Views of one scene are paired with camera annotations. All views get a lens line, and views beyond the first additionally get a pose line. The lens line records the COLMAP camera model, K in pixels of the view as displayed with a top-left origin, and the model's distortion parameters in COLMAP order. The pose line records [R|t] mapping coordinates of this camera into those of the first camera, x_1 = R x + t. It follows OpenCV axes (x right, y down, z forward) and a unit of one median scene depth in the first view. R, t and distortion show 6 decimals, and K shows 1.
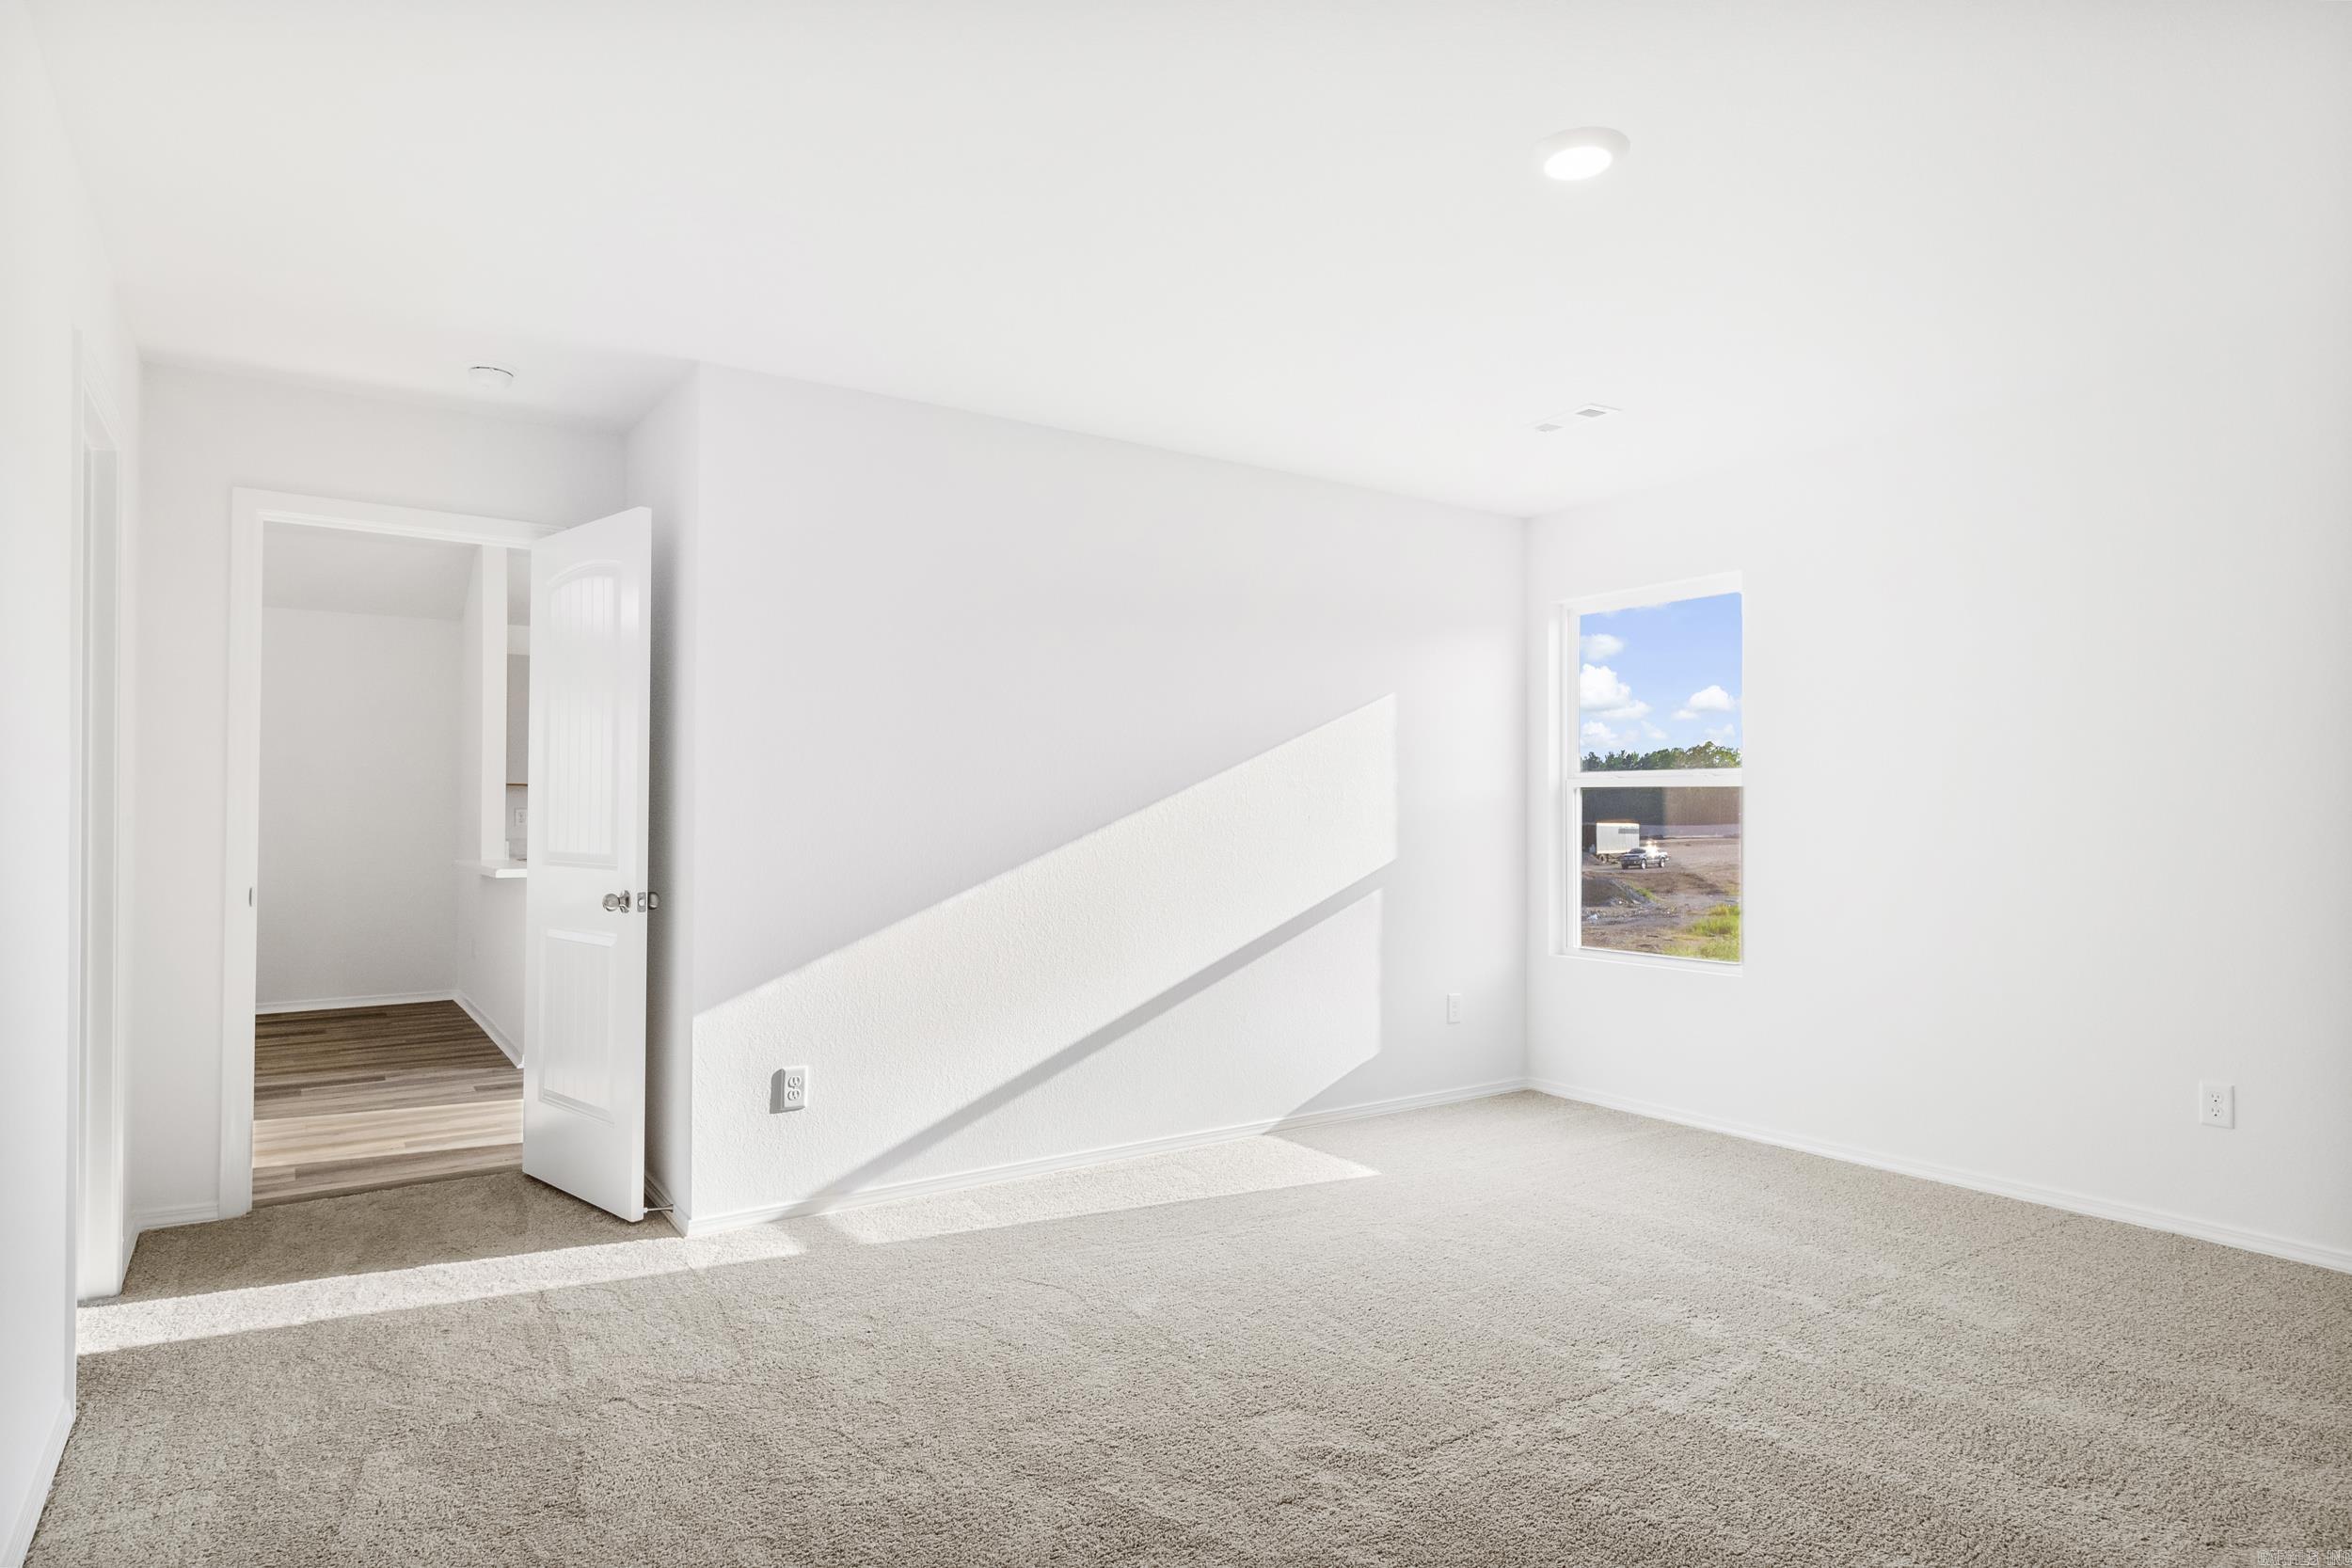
lens RADIAL K [[1300.1, 0, 1167.9], [0, 1300.1, 785.5], [0, 0, 1]] dist [0.000382, -0.000002]
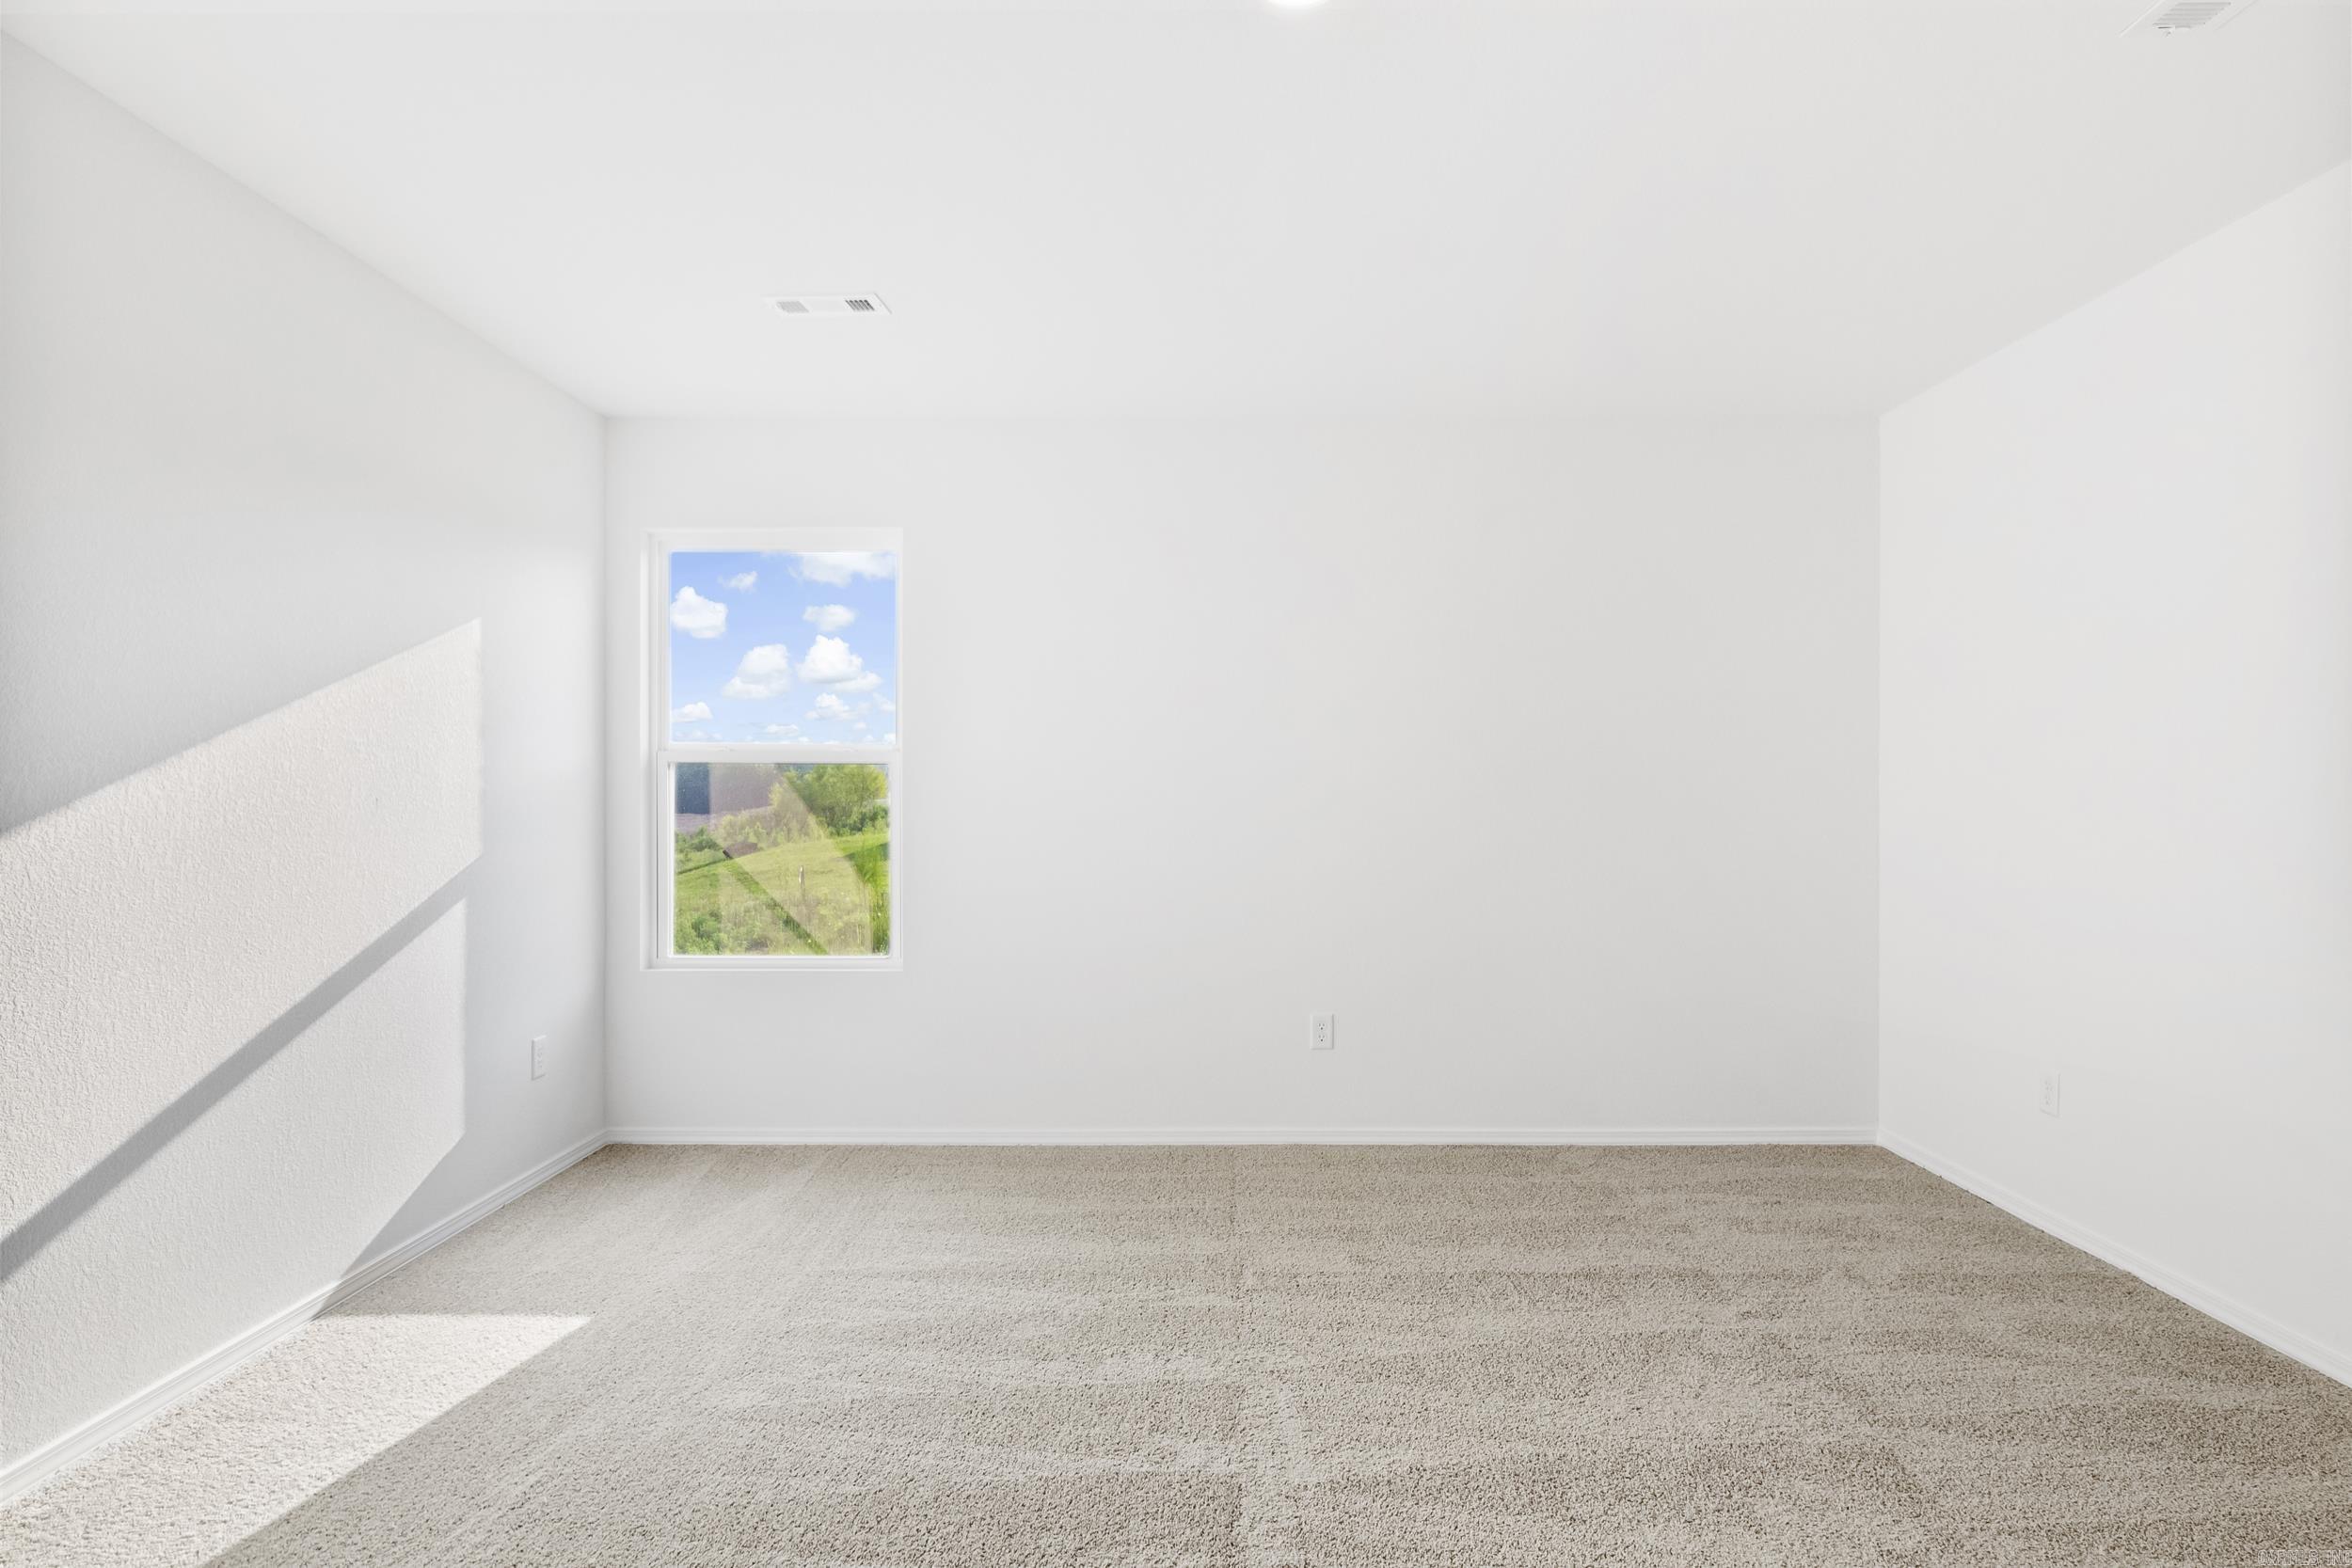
lens RADIAL K [[1300.1, 0, 1167.9], [0, 1300.1, 785.5], [0, 0, 1]] dist [0.000382, -0.000002]
pose [[0.561051, 0.003620, 0.827774, -0.228361], [-0.016840, 0.999833, 0.007041, 0.006958], [-0.827610, -0.017890, 0.561018, 0.351378]]
